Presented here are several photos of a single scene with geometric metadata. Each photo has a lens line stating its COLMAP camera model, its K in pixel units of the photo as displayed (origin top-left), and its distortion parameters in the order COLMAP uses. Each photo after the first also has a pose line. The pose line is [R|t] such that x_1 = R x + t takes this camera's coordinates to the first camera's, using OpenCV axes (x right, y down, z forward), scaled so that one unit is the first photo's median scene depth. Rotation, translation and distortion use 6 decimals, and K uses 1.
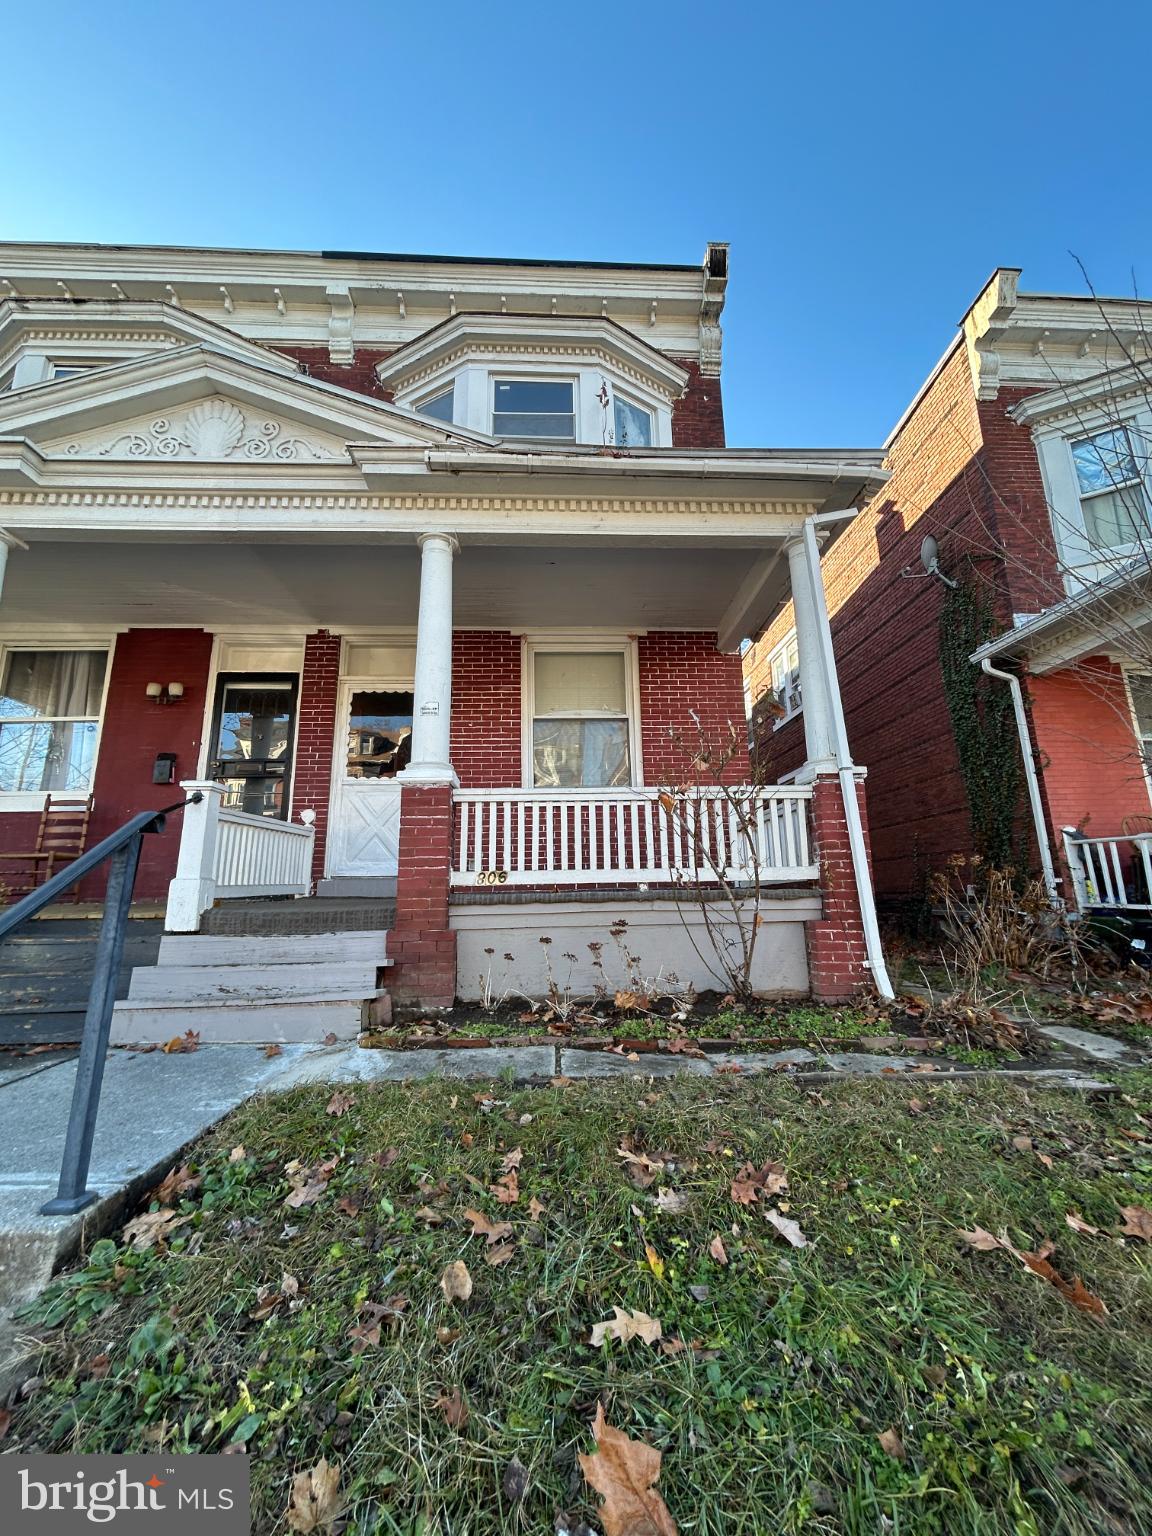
lens RADIAL K [[618.0, 0, 576.2], [0, 618.0, 759.6], [0, 0, 1]] dist [0.001176, 0.000238]
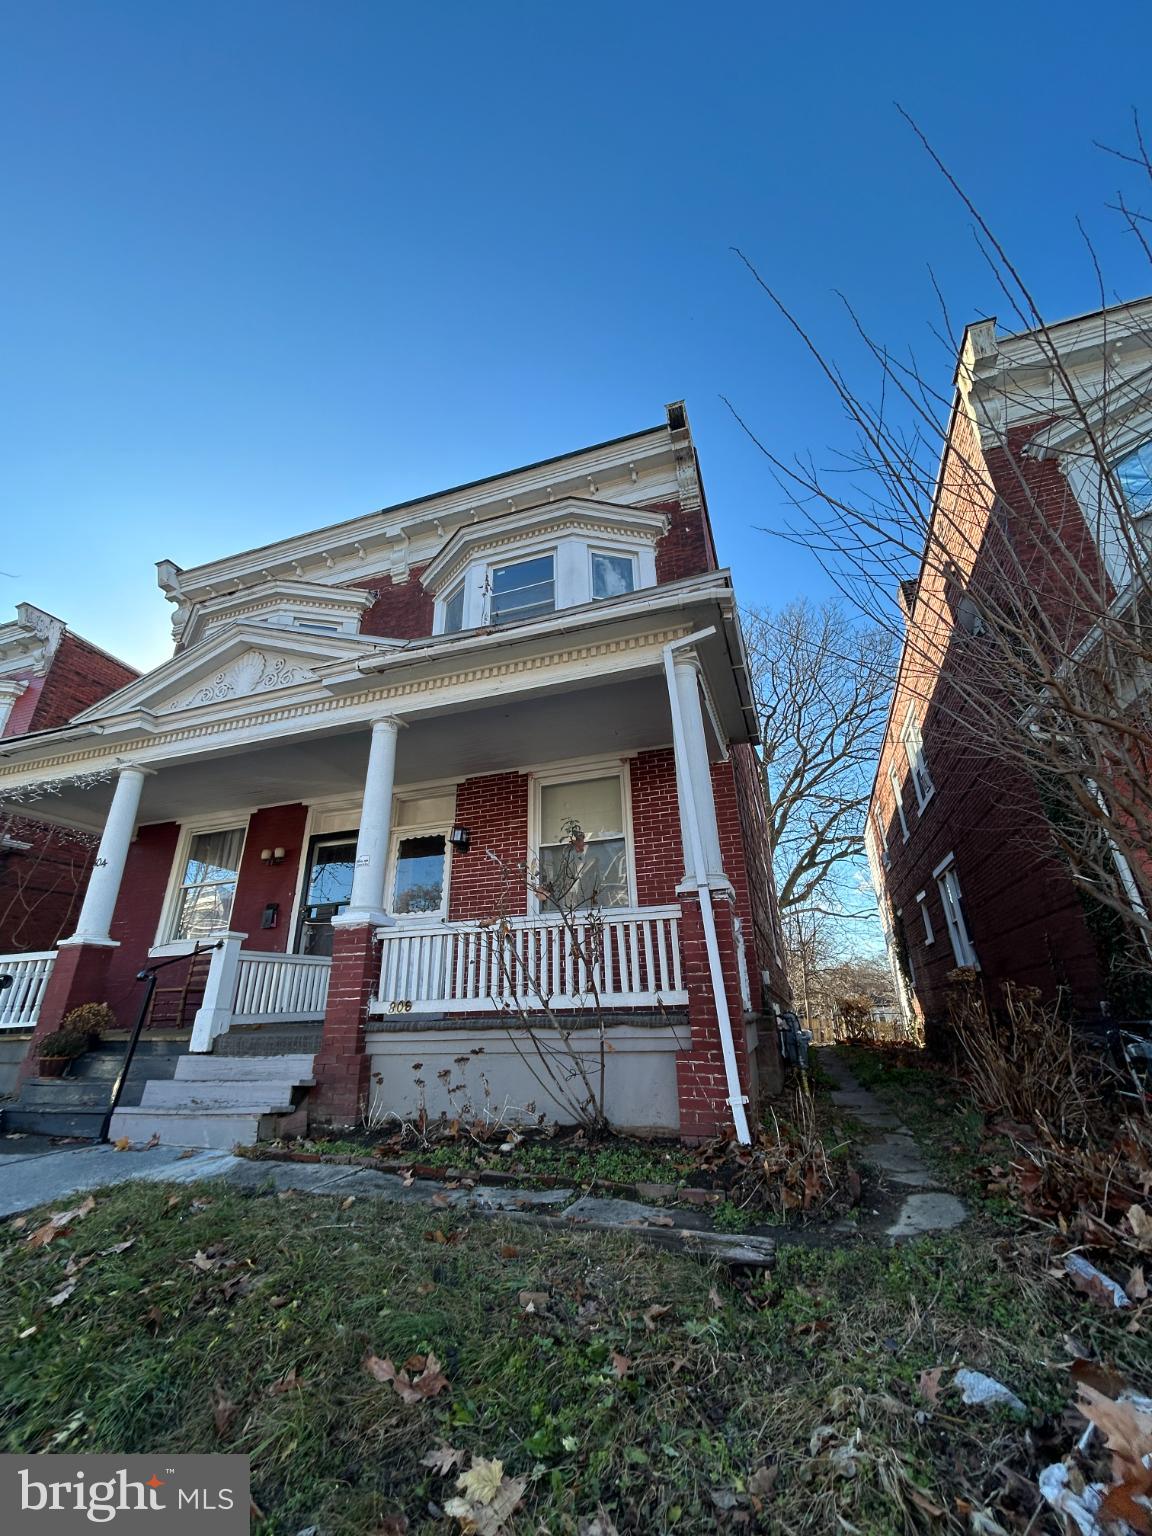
lens RADIAL K [[618.0, 0, 576.2], [0, 618.0, 759.6], [0, 0, 1]] dist [0.001176, 0.000238]
pose [[0.929666, -0.144744, -0.338777, 0.515716], [0.084943, 0.979024, -0.185193, -0.014357], [0.358477, 0.143391, 0.922460, -0.006352]]
